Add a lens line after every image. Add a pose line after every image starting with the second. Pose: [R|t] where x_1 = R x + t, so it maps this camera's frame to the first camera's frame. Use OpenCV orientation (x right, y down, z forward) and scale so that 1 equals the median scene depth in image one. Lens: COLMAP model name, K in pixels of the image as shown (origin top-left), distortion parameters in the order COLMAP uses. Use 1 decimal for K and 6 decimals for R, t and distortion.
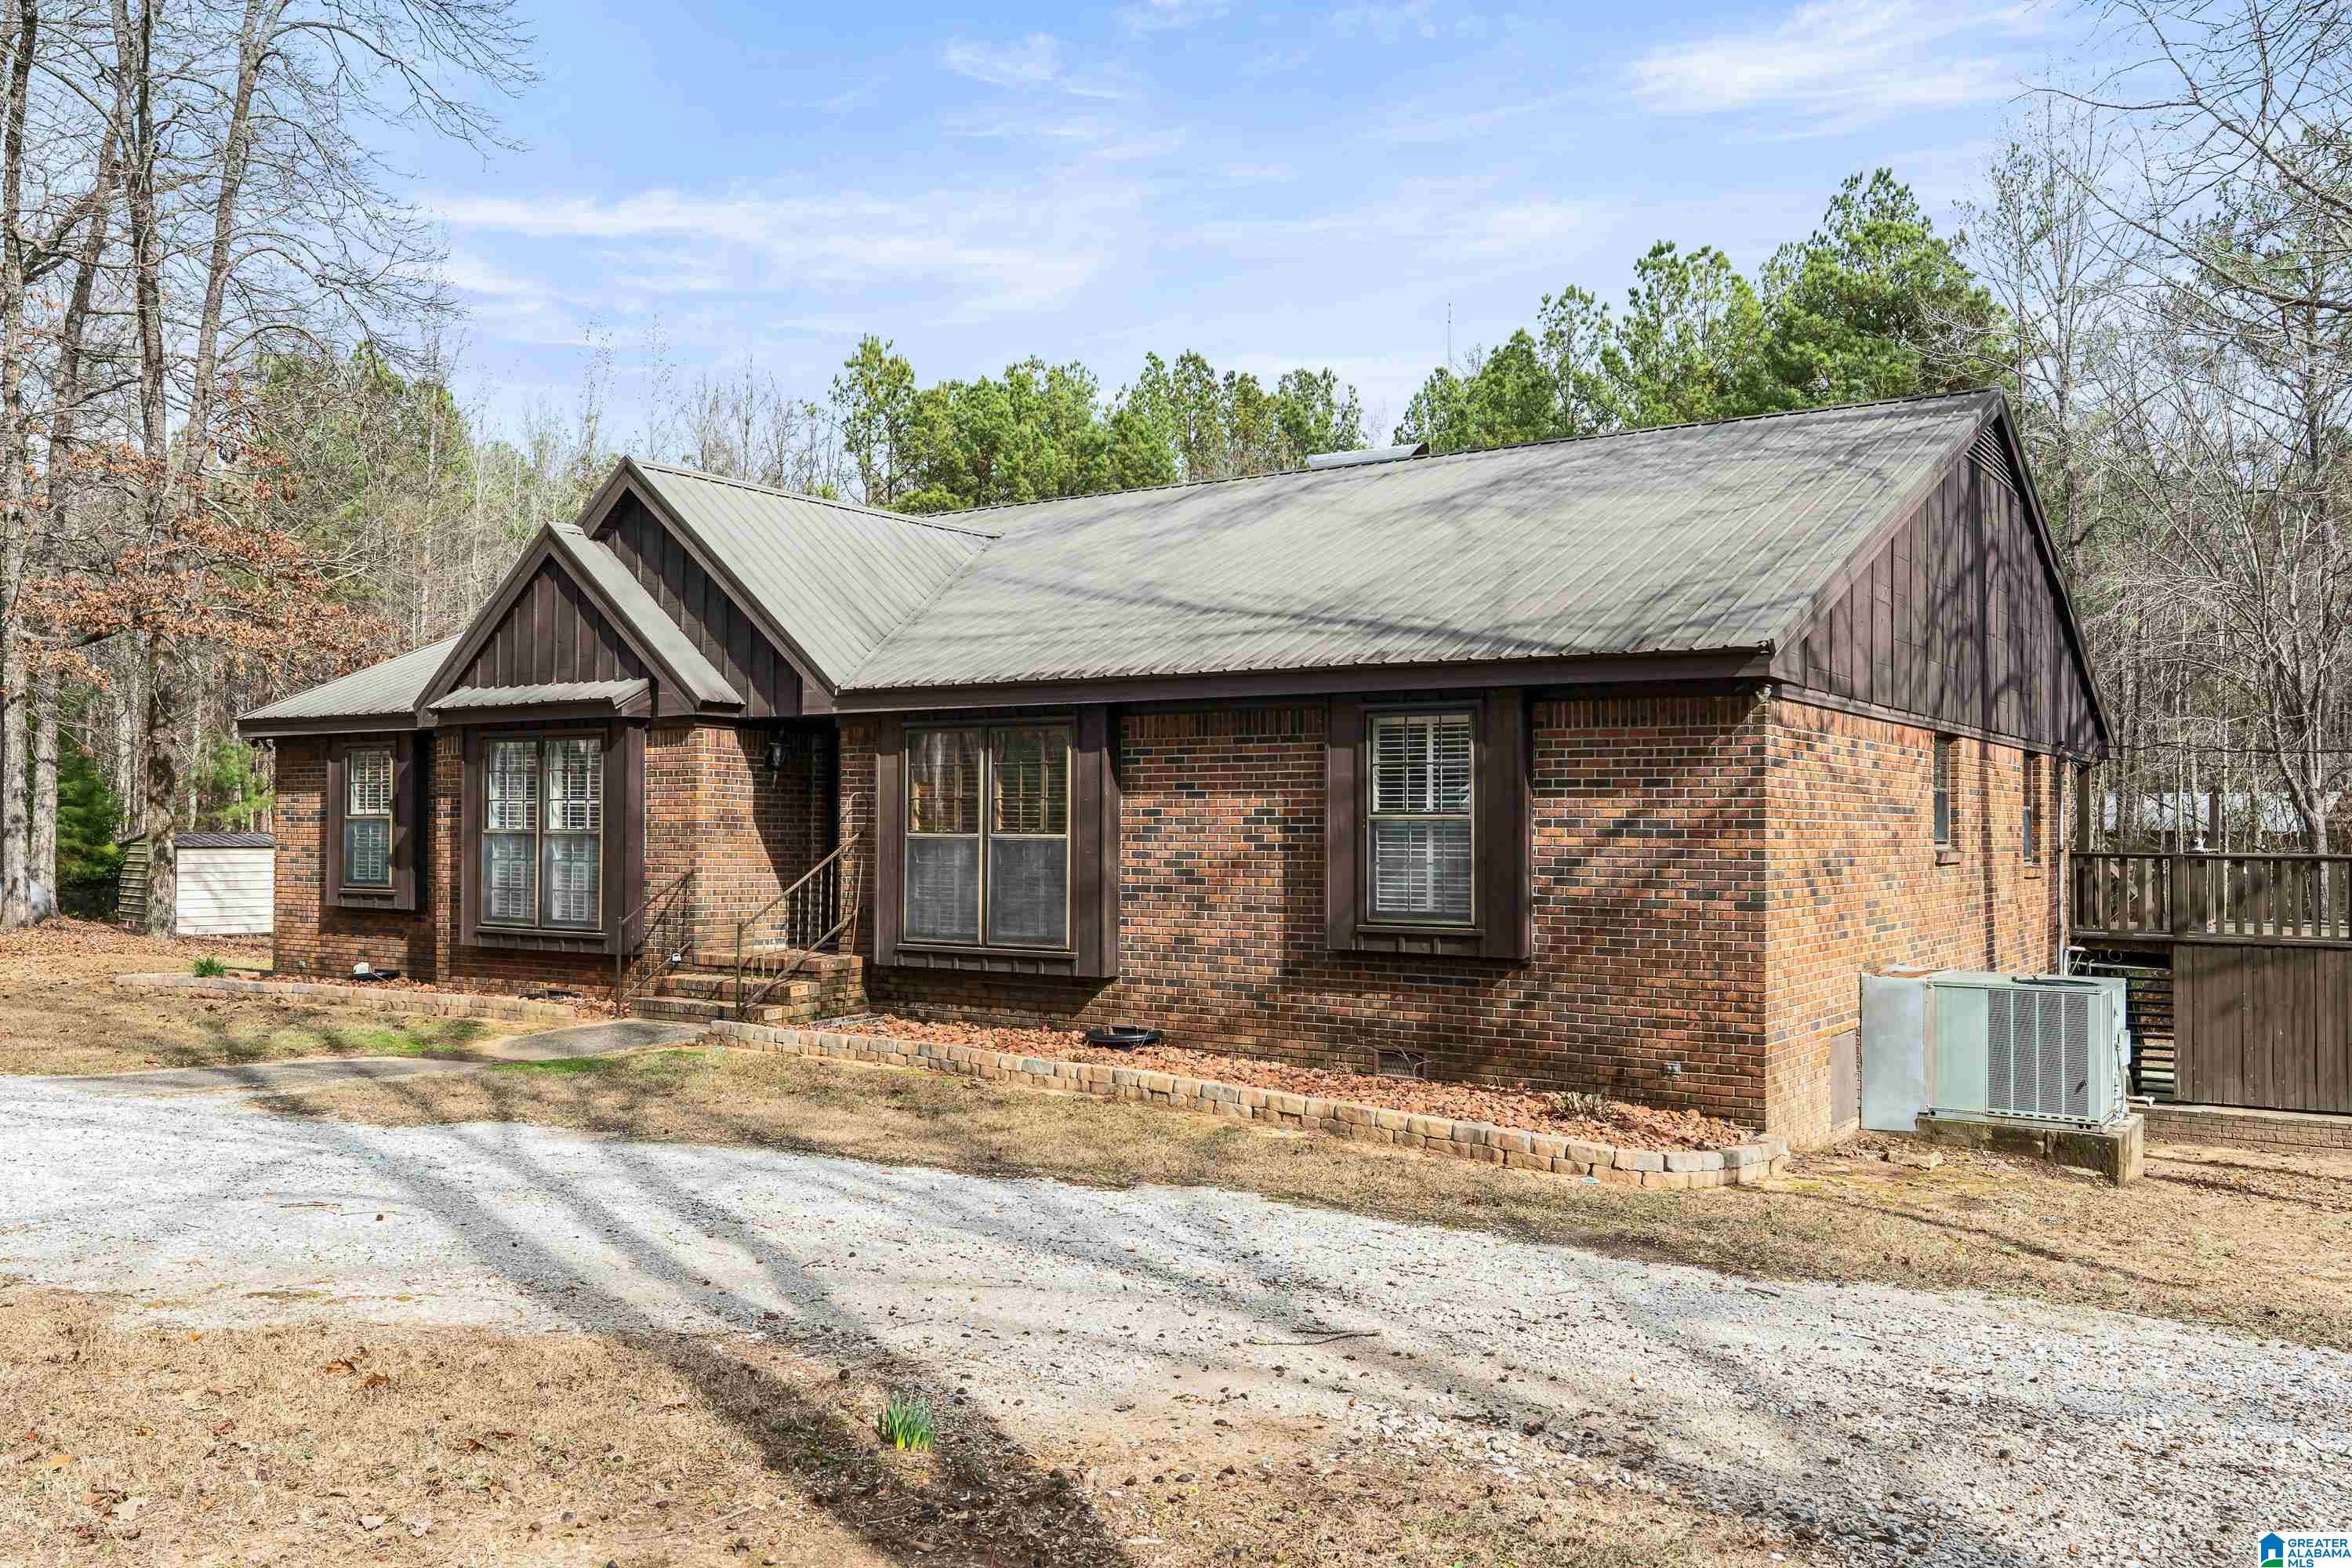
lens RADIAL K [[1880.6, 0, 1174.0], [0, 1880.6, 783.3], [0, 0, 1]] dist [-0.007087, 0.003592]
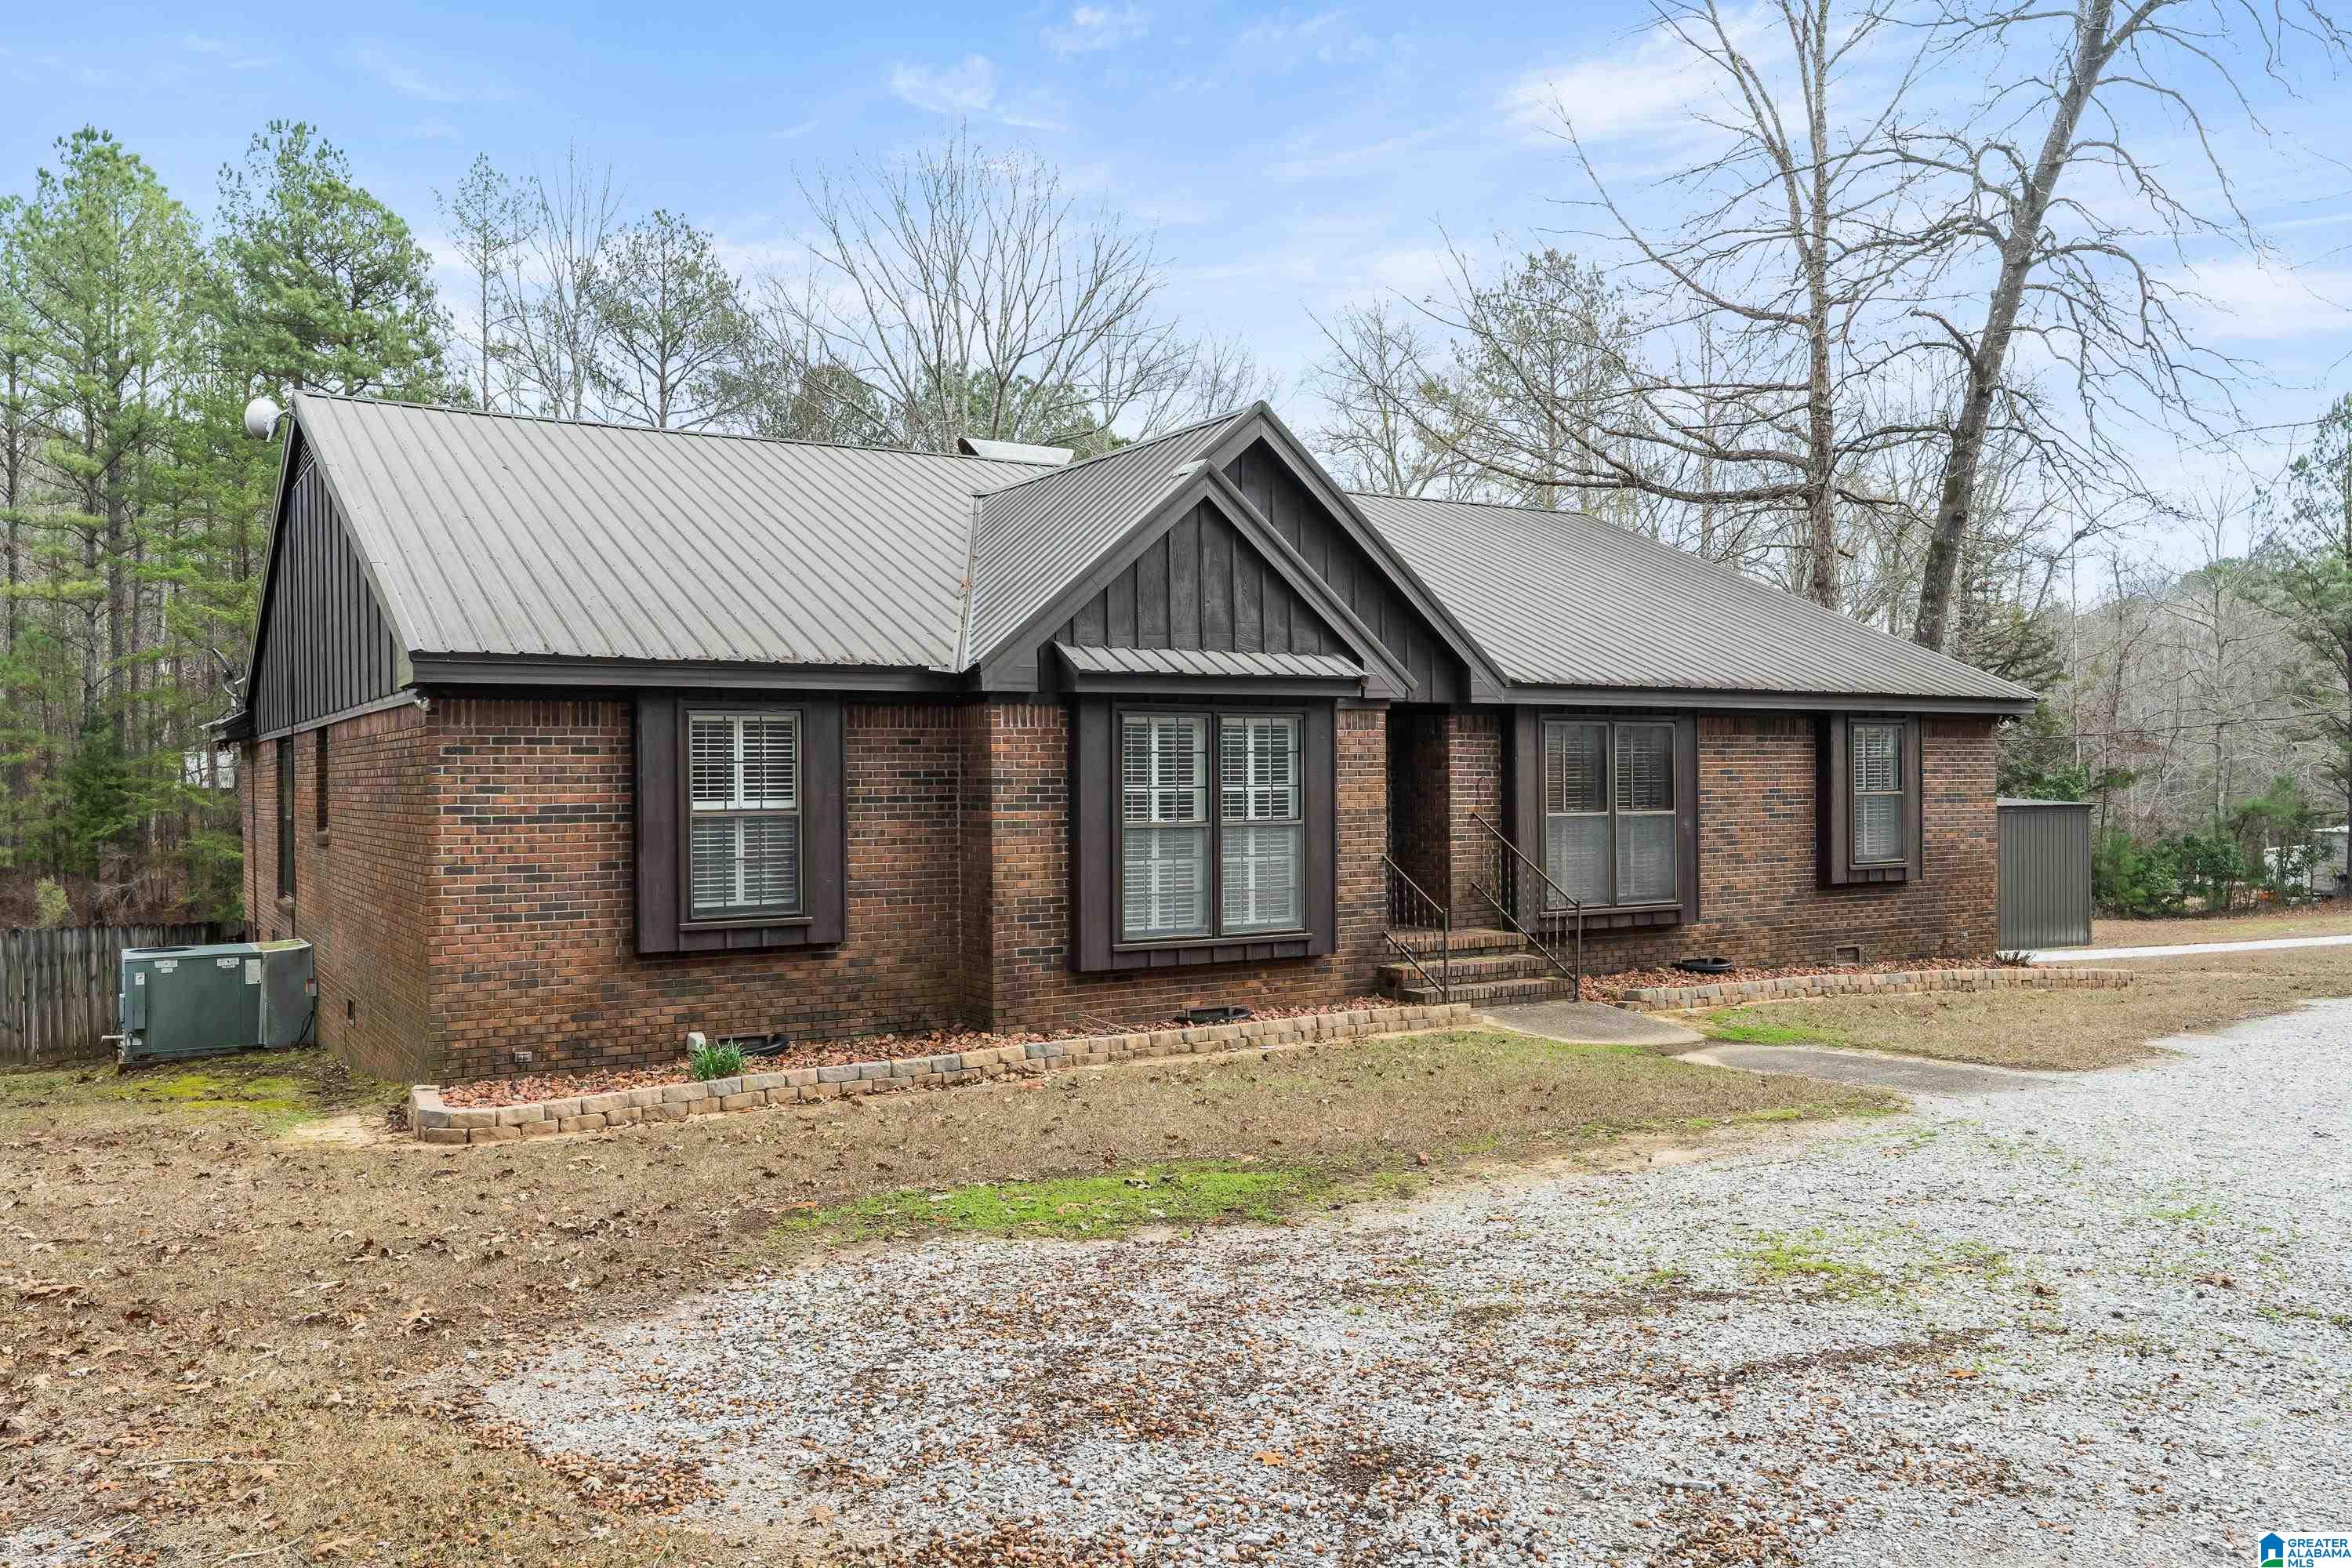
lens RADIAL K [[1796.5, 0, 1185.3], [0, 1796.5, 785.6], [0, 0, 1]] dist [-0.002867, -0.007631]
pose [[0.425980, -0.011693, 0.904657, -1.293668], [-0.012156, 0.999752, 0.018646, -0.007922], [-0.904651, -0.018940, 0.425732, 0.797736]]
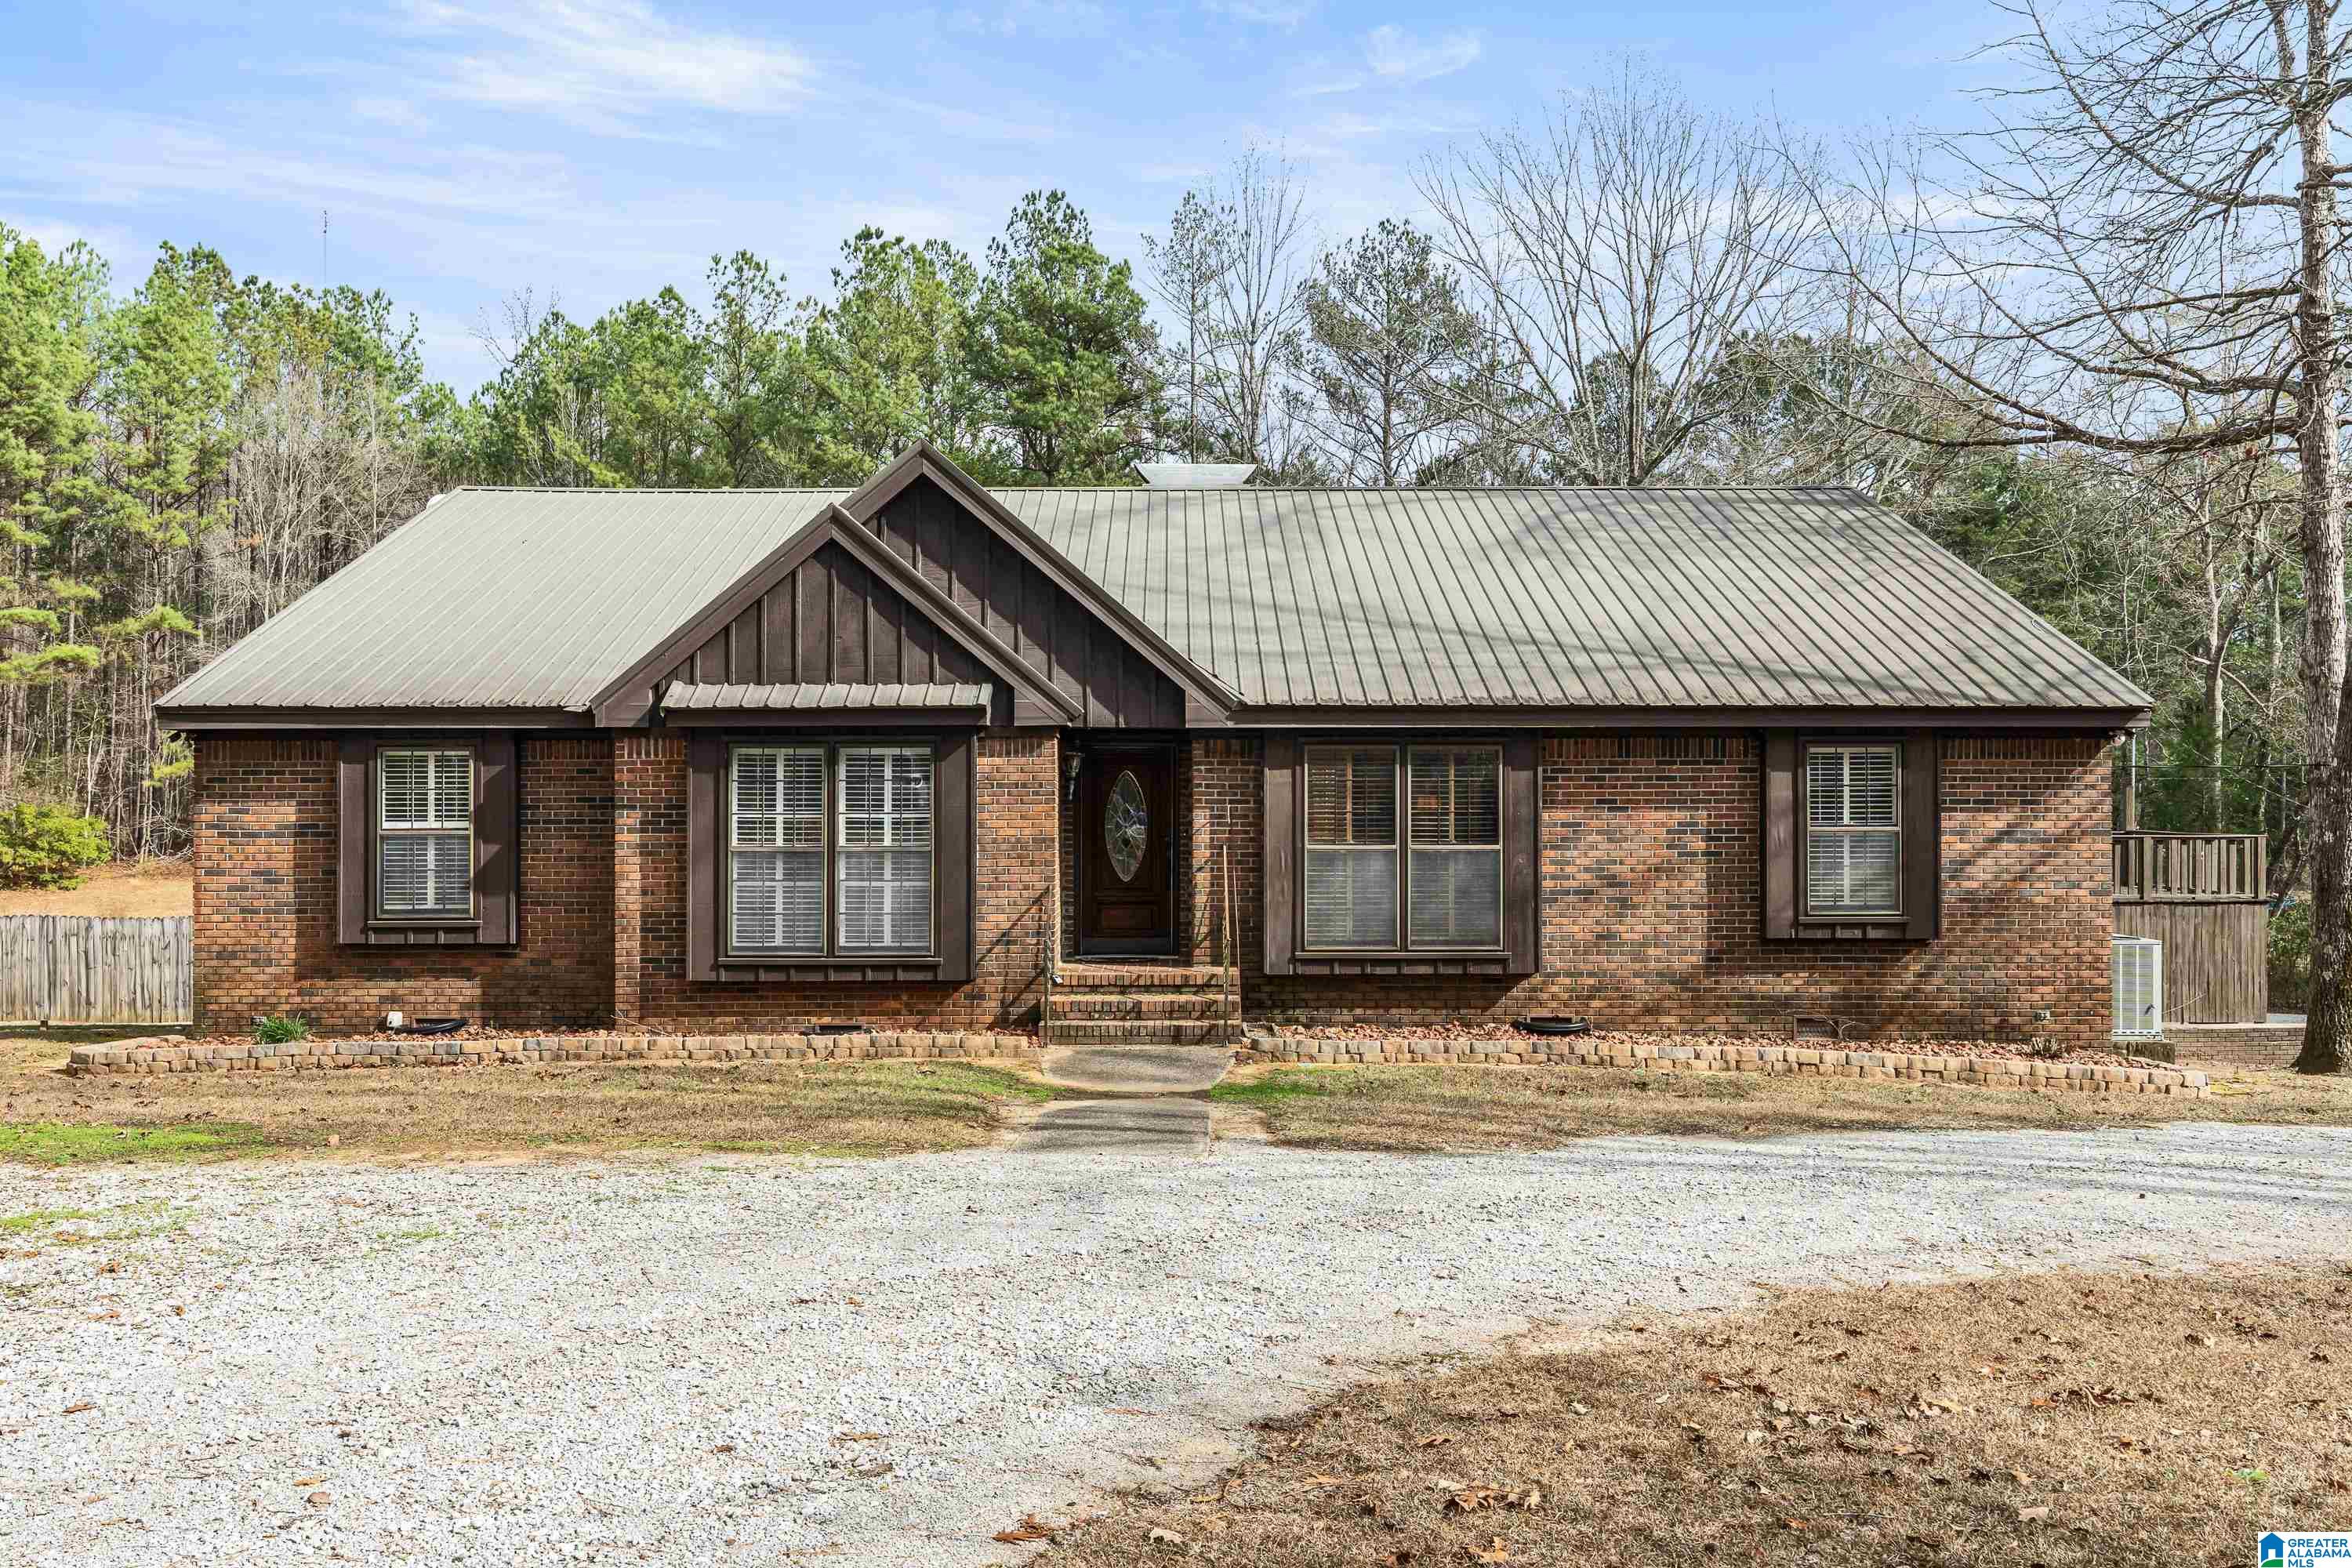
lens RADIAL K [[1935.8, 0, 1171.3], [0, 1935.8, 782.3], [0, 0, 1]] dist [0.003458, -0.006020]
pose [[0.829881, -0.001984, 0.557937, -0.859418], [-0.007886, 0.999852, 0.015286, -0.025798], [-0.557885, -0.017086, 0.829743, 0.171564]]
